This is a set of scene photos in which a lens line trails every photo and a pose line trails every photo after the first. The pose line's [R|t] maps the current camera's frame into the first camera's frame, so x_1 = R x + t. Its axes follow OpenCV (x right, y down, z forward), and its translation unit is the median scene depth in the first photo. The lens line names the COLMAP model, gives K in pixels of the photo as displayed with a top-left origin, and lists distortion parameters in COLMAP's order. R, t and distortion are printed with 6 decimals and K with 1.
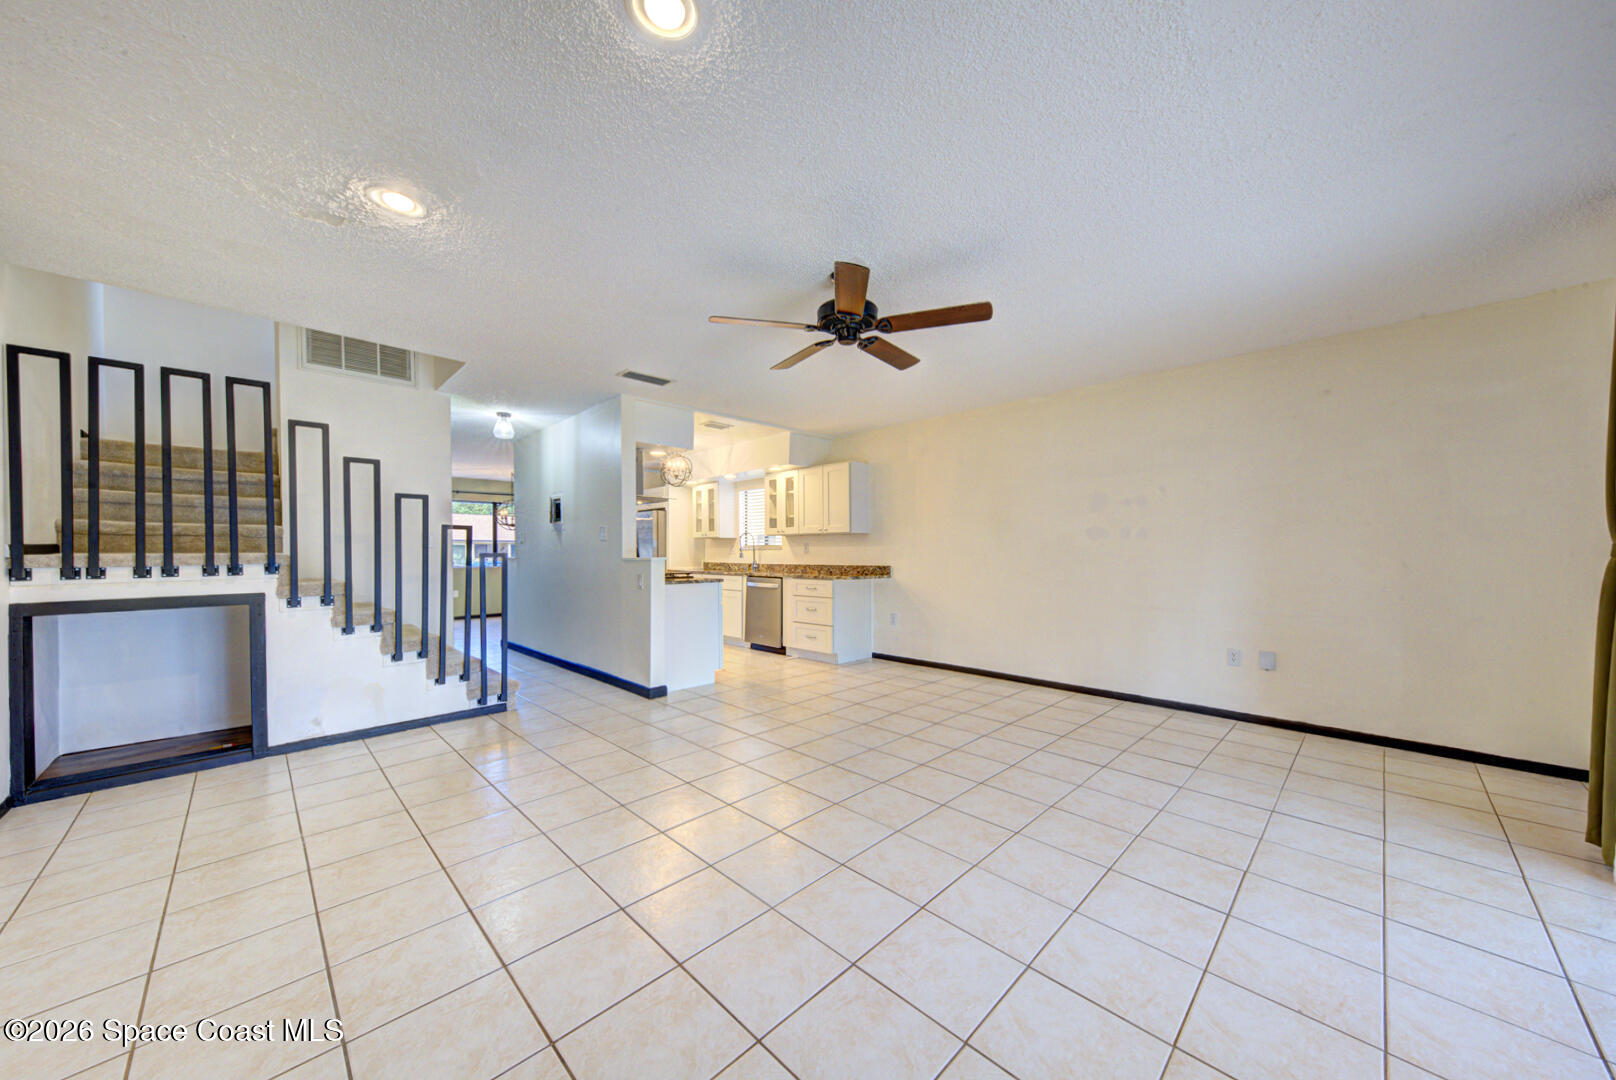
lens RADIAL K [[555.3, 0, 801.5], [0, 555.3, 556.6], [0, 0, 1]] dist [0.002727, -0.000972]
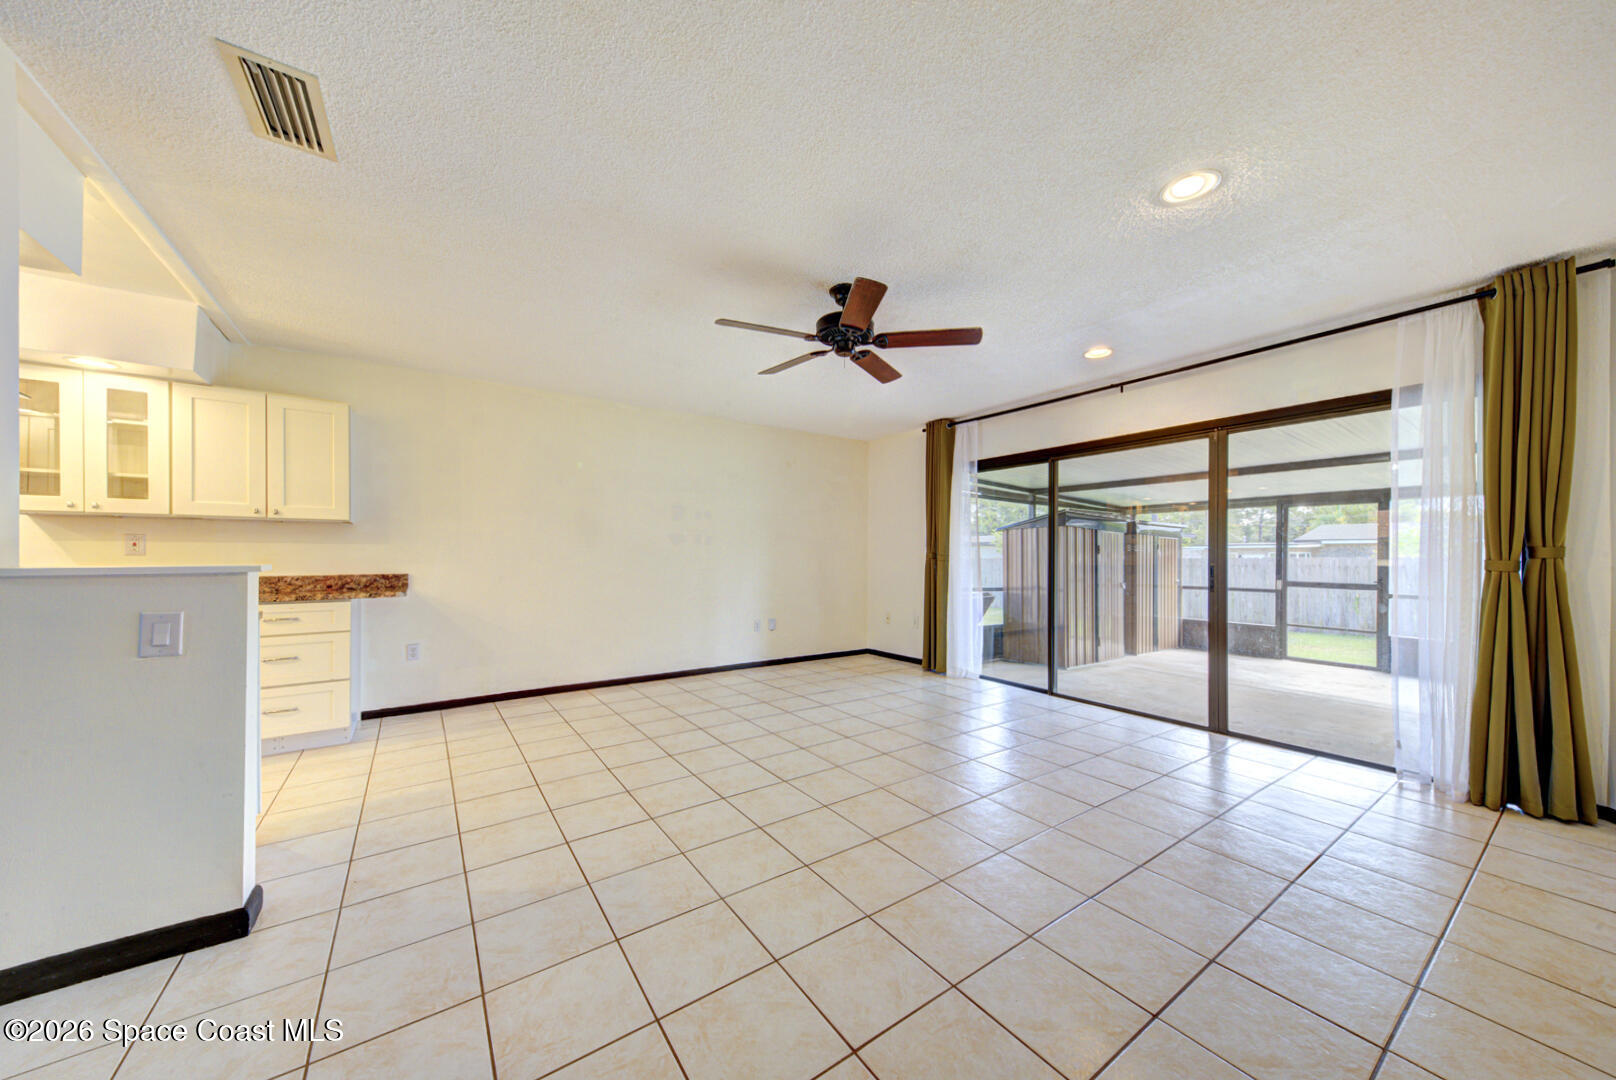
lens RADIAL K [[555.3, 0, 802.2], [0, 555.3, 552.7], [0, 0, 1]] dist [0.002727, -0.000972]
pose [[0.159945, 0.007872, 0.987095, -0.392630], [0.004802, 0.999950, -0.008752, -0.001013], [-0.987114, 0.006140, 0.159899, 0.371663]]
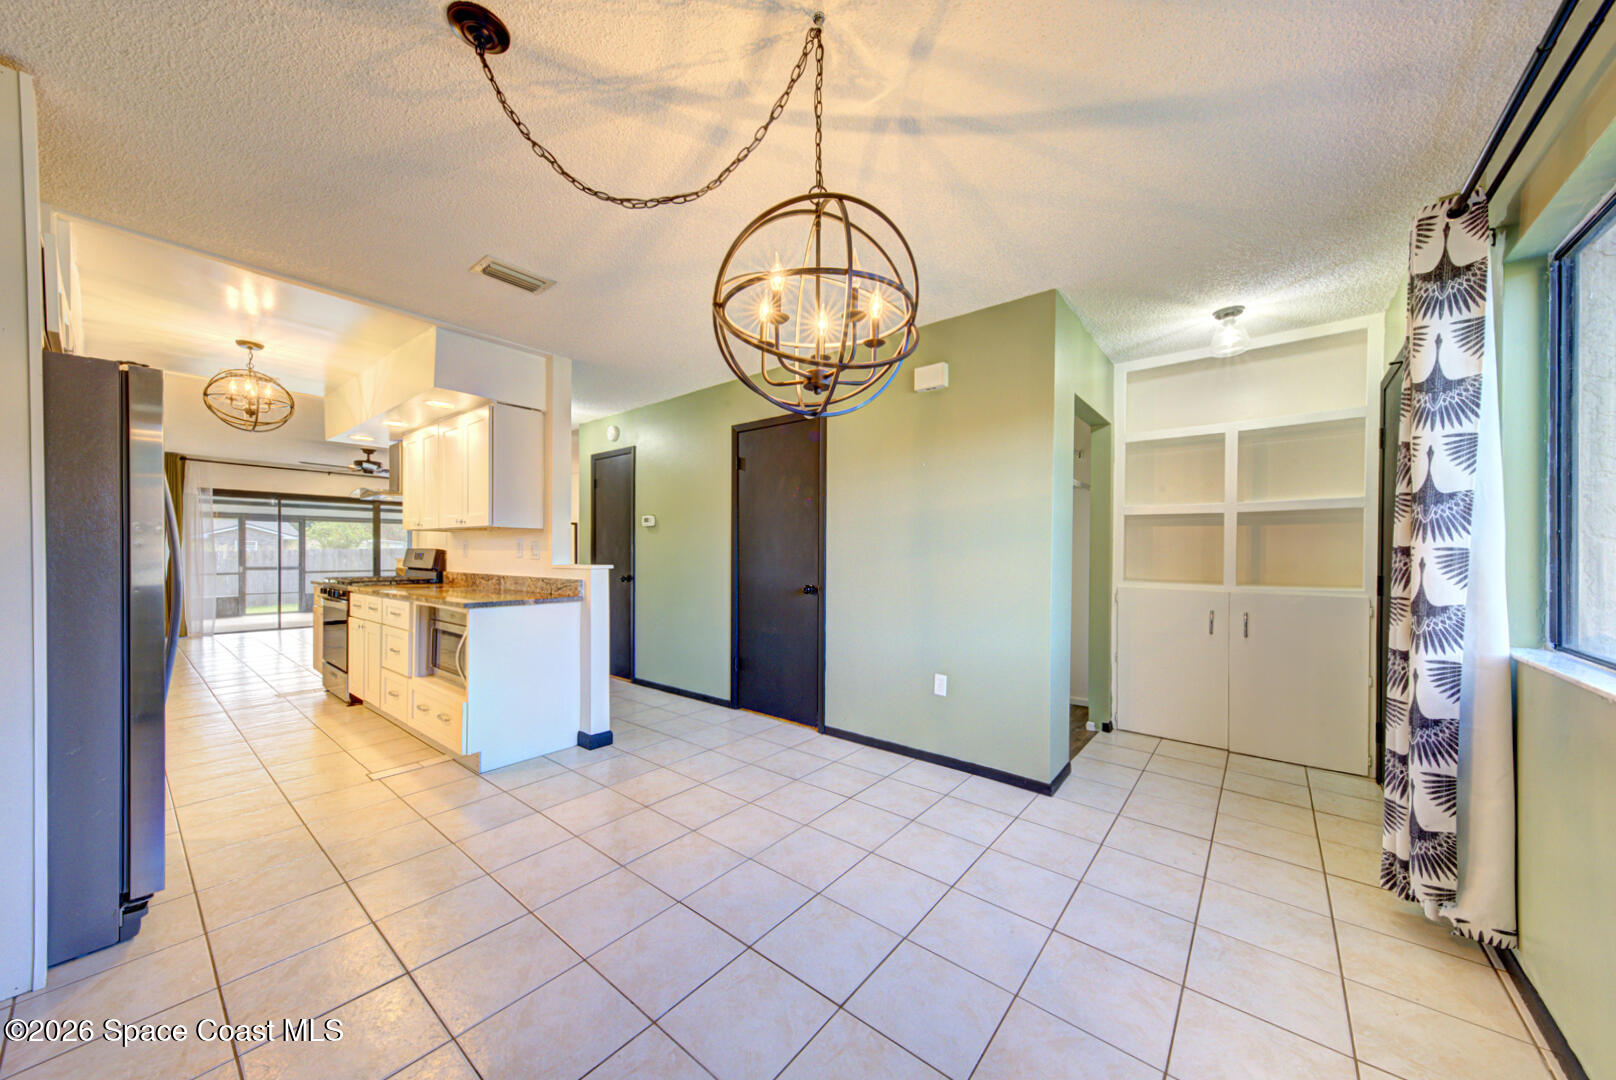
lens RADIAL K [[555.3, 0, 813.8], [0, 555.3, 556.6], [0, 0, 1]] dist [0.002727, -0.000972]
pose [[-0.991261, 0.004978, -0.131825, -0.688348], [0.002356, 0.999796, 0.020039, -0.014971], [0.131898, 0.019553, -0.991070, 1.599984]]
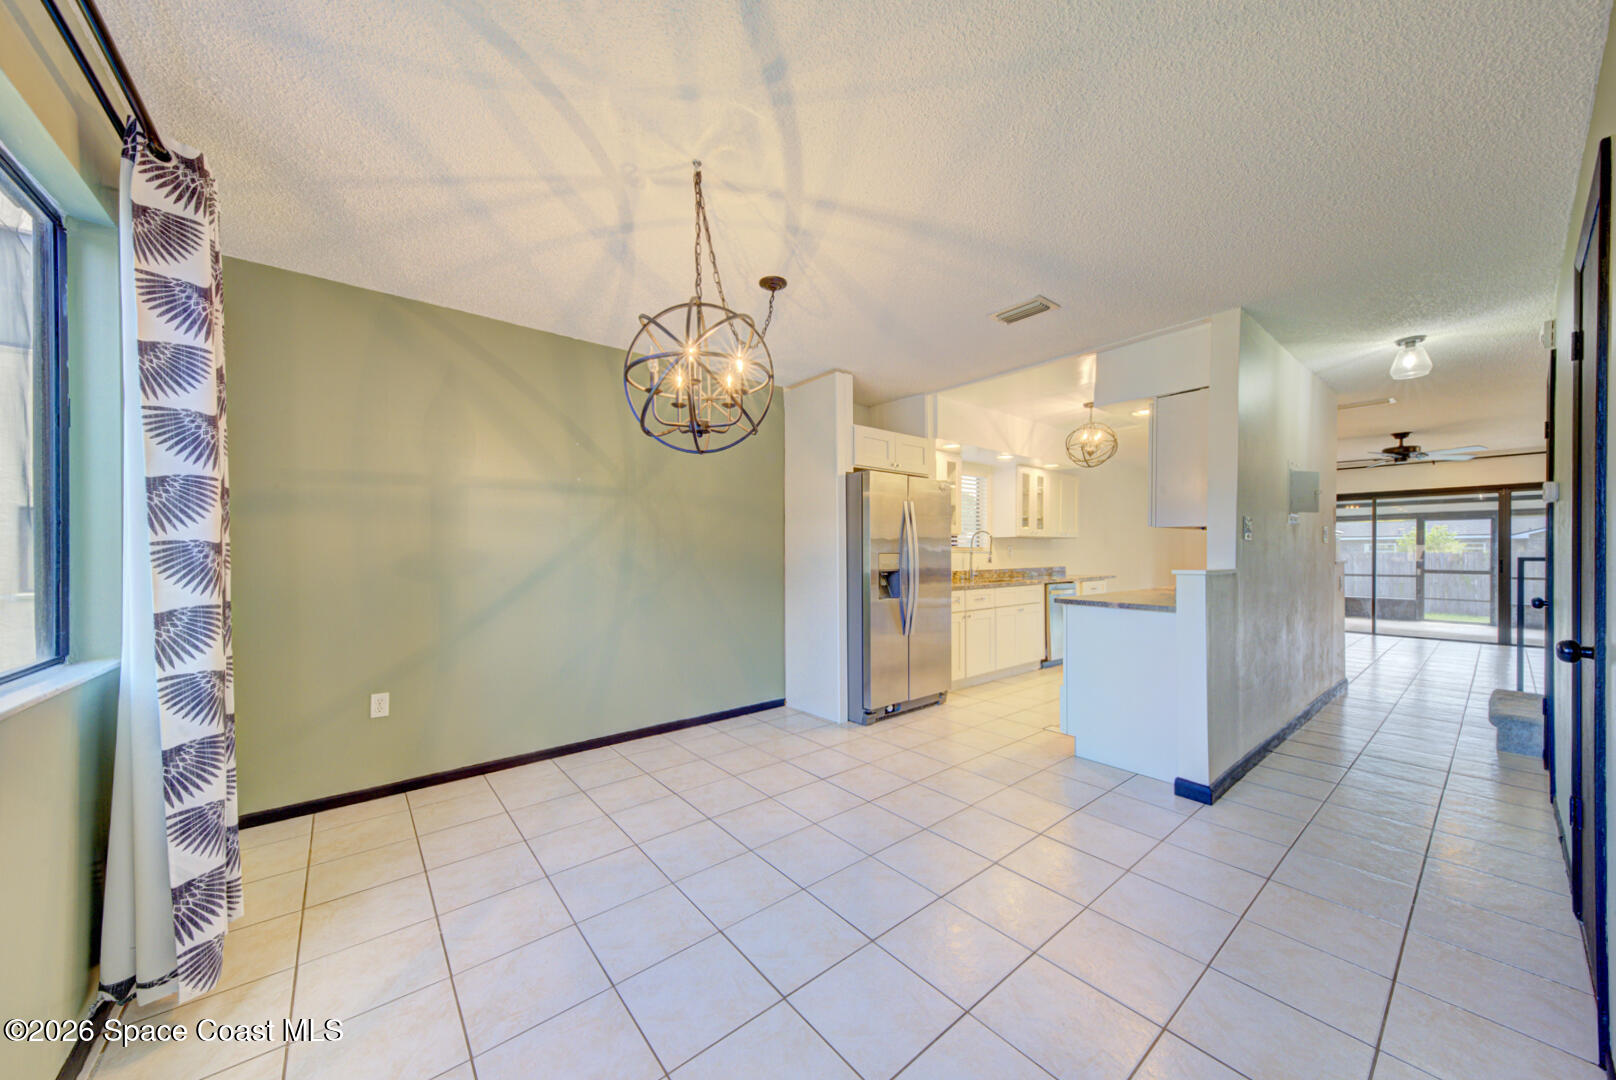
lens RADIAL K [[555.3, 0, 798.7], [0, 555.3, 554.5], [0, 0, 1]] dist [0.002727, -0.000972]
pose [[0.094997, 0.002872, 0.995473, -0.987739], [0.011325, 0.999928, -0.003966, -0.010549], [-0.995413, 0.011650, 0.094958, 1.321788]]
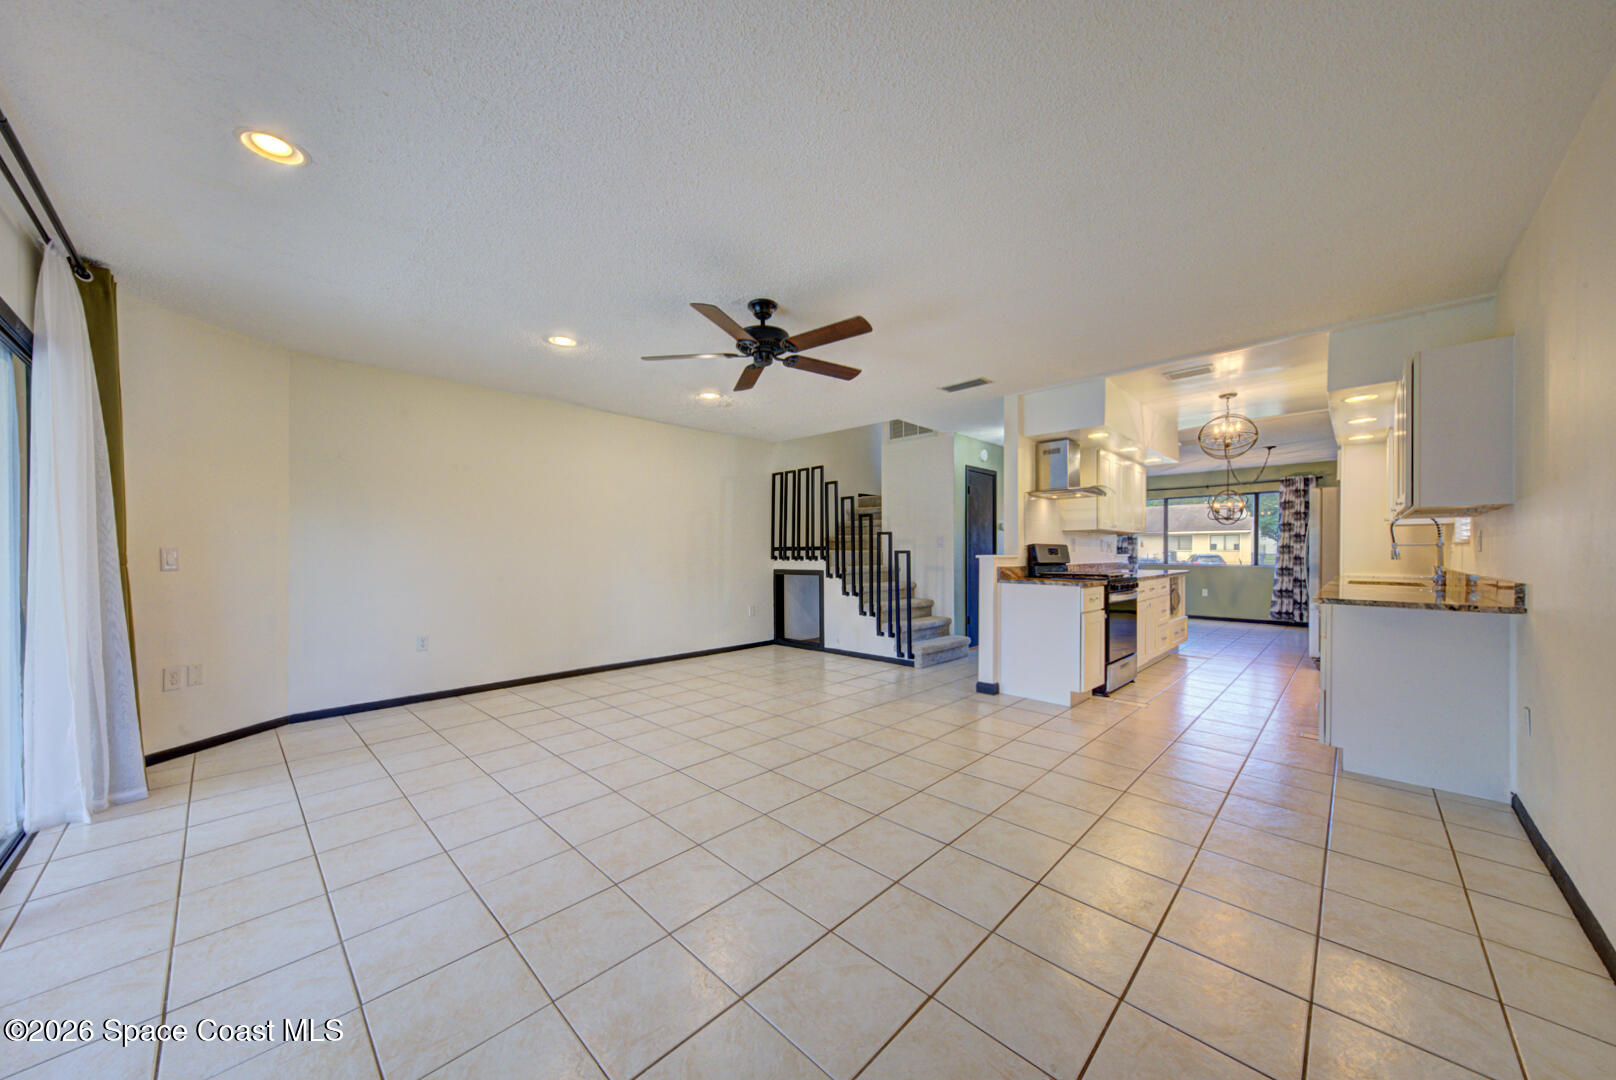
lens RADIAL K [[555.3, 0, 812.3], [0, 555.3, 559.1], [0, 0, 1]] dist [0.002727, -0.000972]
pose [[0.026739, 0.016406, -0.999508, 0.498041], [-0.006361, 0.999848, 0.016241, -0.003564], [0.999622, 0.005924, 0.026839, 0.437134]]
